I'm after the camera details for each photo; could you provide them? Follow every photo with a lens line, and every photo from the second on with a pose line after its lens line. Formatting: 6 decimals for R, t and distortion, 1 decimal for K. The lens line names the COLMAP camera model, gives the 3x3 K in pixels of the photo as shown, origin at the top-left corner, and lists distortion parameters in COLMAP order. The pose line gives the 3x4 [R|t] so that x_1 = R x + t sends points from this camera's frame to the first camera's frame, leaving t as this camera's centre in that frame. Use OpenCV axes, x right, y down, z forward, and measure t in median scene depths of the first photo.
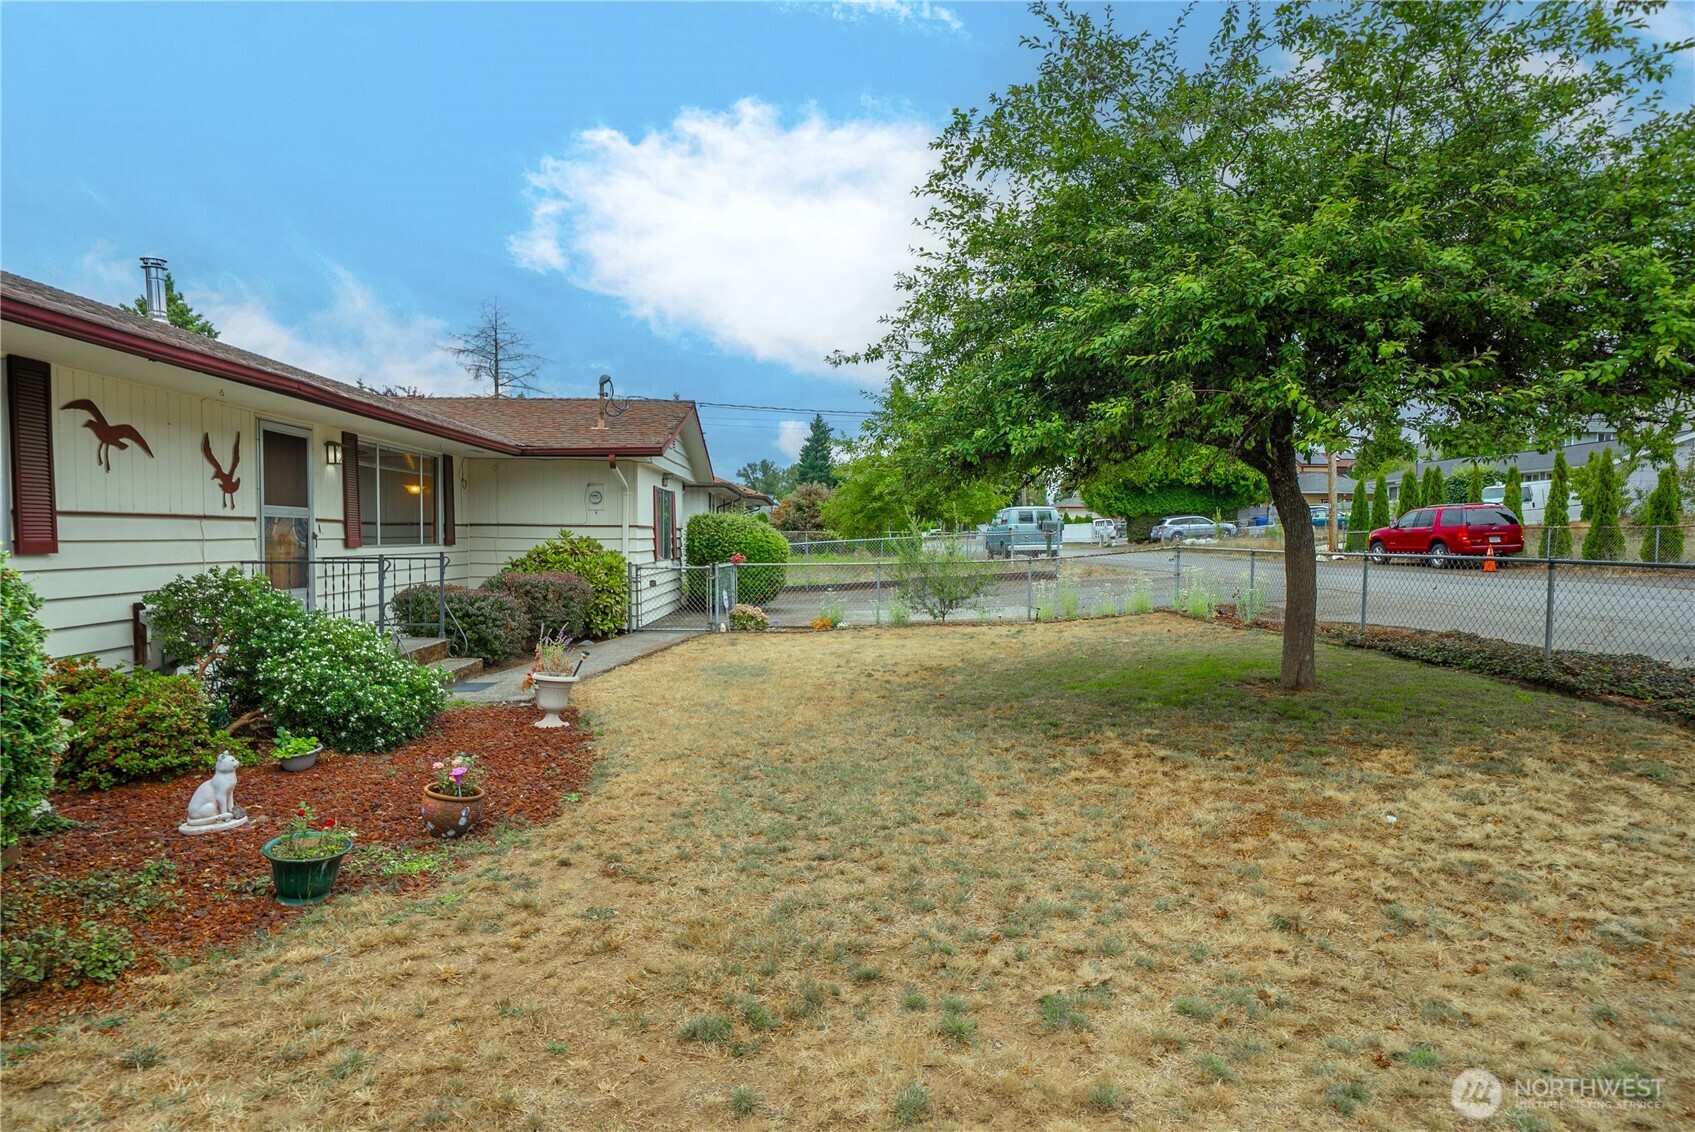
lens RADIAL K [[940.1, 0, 855.8], [0, 940.1, 571.7], [0, 0, 1]] dist [0.001785, -0.002266]
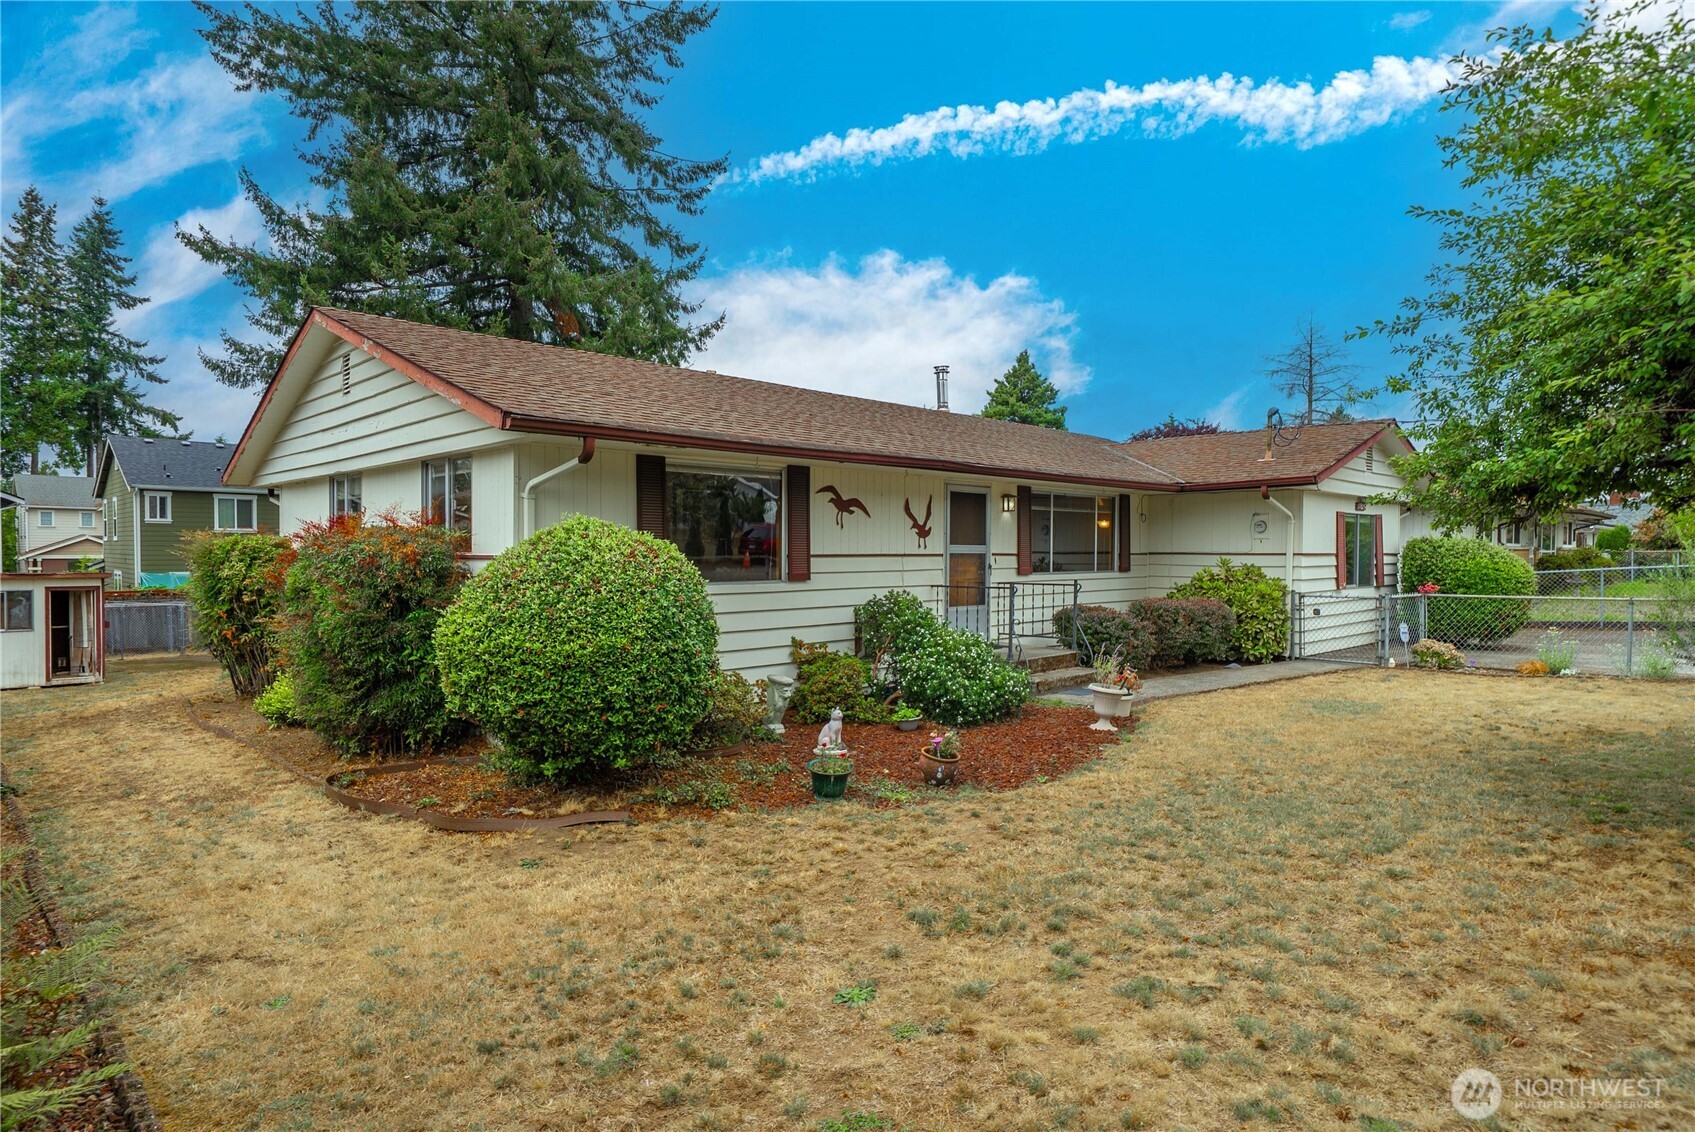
lens RADIAL K [[940.1, 0, 855.8], [0, 940.1, 571.7], [0, 0, 1]] dist [0.001785, -0.002266]
pose [[0.665662, 0.011238, -0.746169, 0.405815], [-0.024520, 0.999676, -0.006818, -0.023141], [0.745850, 0.022834, 0.665722, -0.041862]]
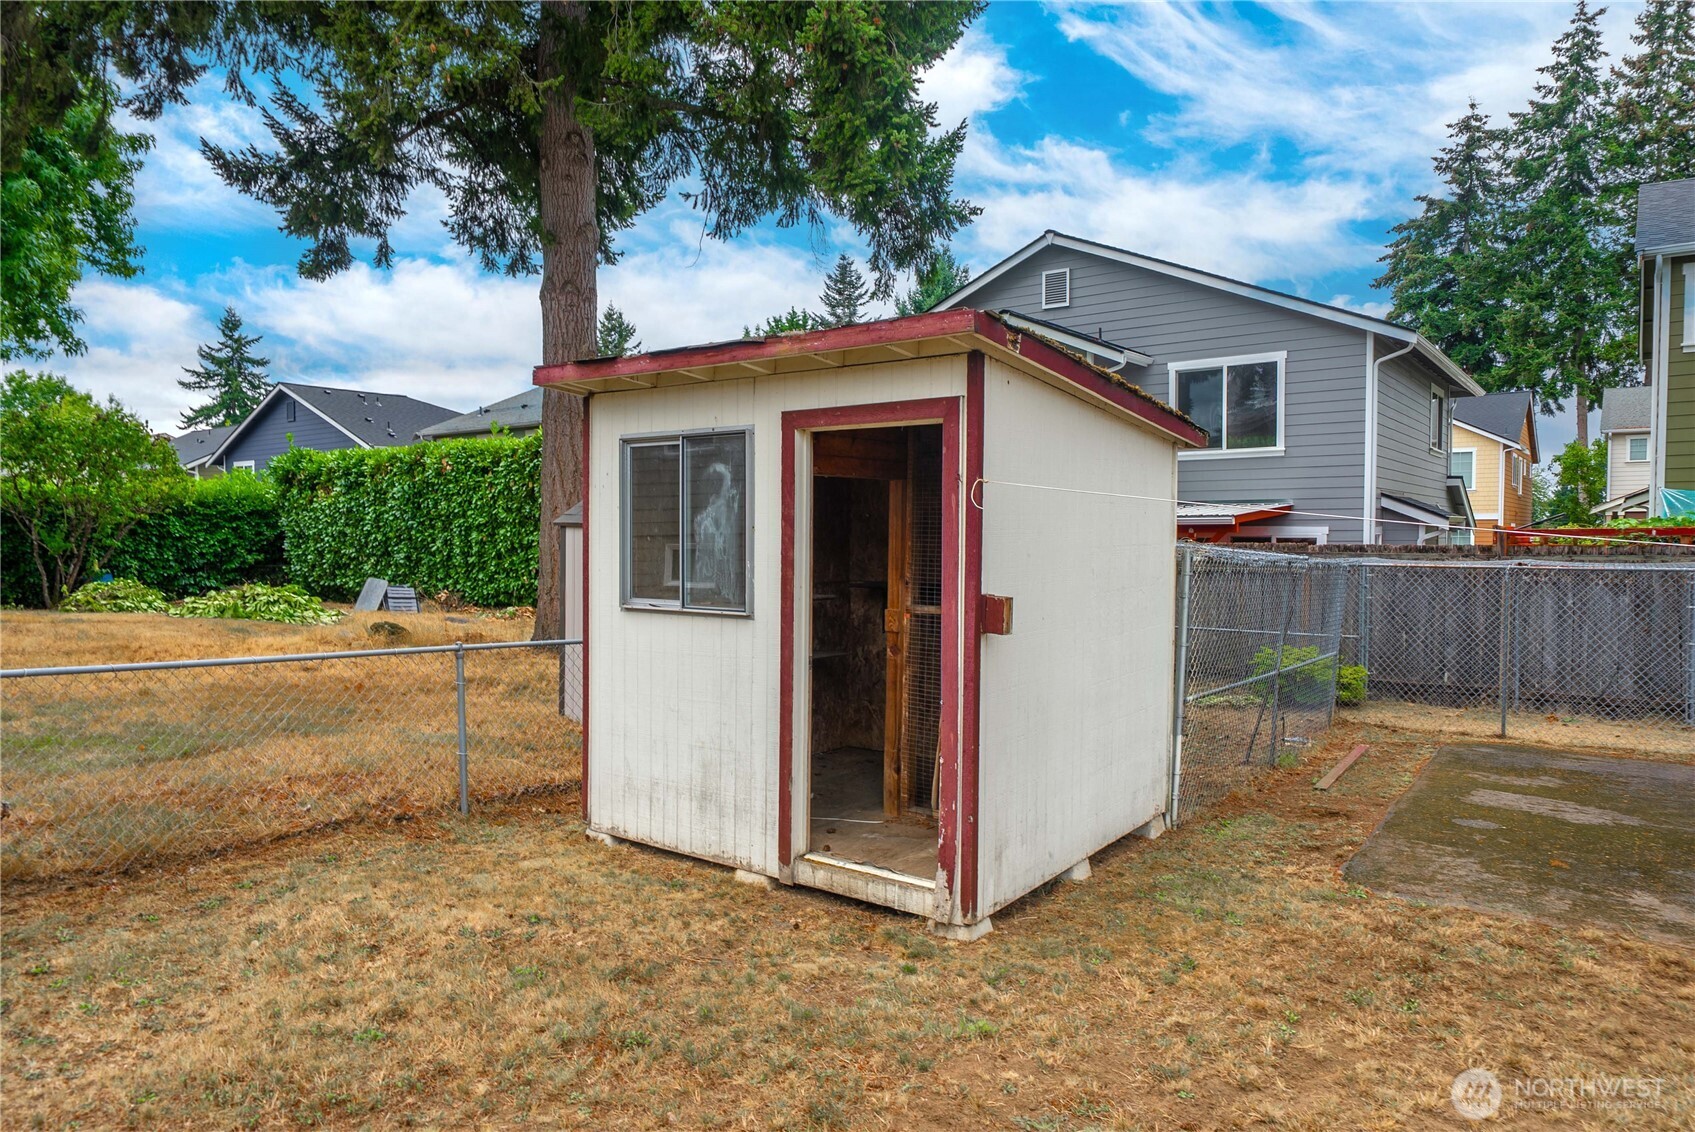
lens RADIAL K [[1057.3, 0, 847.5], [0, 1057.3, 566.0], [0, 0, 1]] dist [0.005238, 0.002671]
pose [[-0.635704, 0.015535, -0.771776, -3.575804], [-0.034739, 0.998209, 0.048707, 0.161711], [0.771151, 0.057774, -0.634026, 0.593019]]
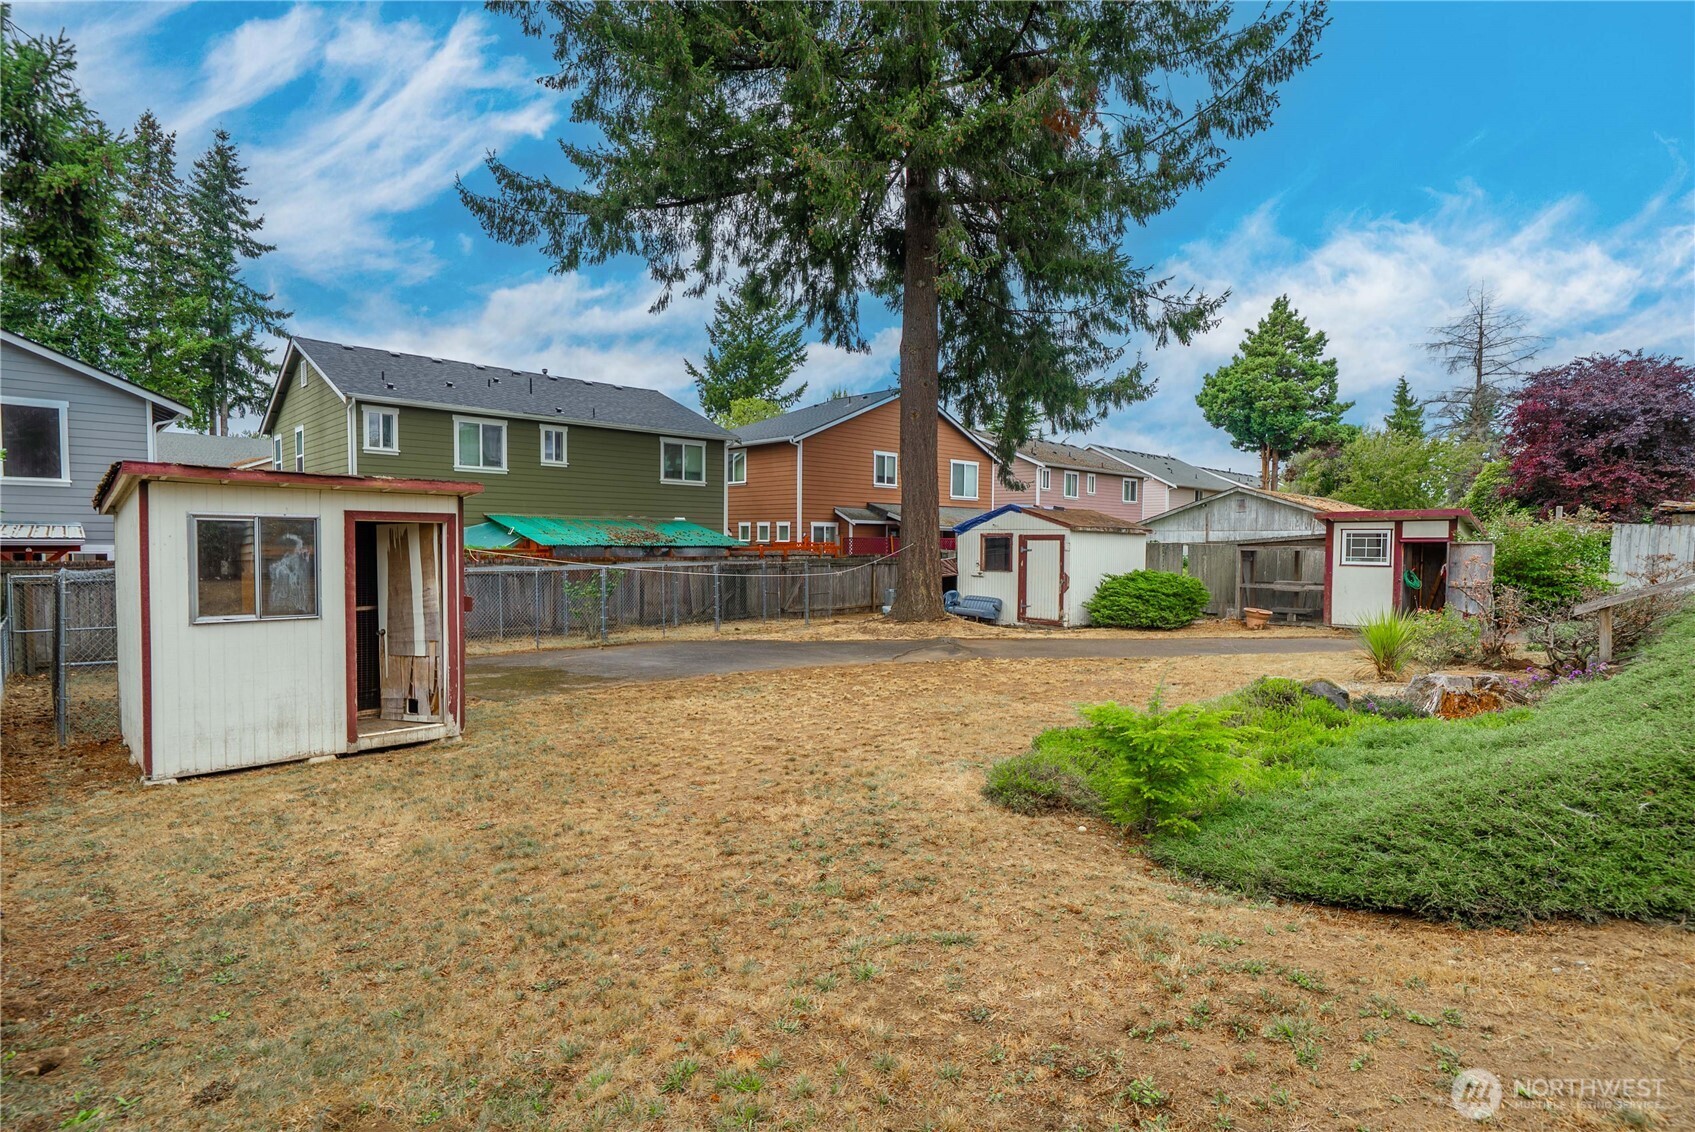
lens RADIAL K [[825.3, 0, 842.3], [0, 825.3, 585.0], [0, 0, 1]] dist [-0.001945, -0.000412]
pose [[0.661575, 0.038737, -0.748878, -2.765030], [-0.034492, 0.999180, 0.021213, 0.144202], [0.749085, 0.011796, 0.662369, -0.219826]]
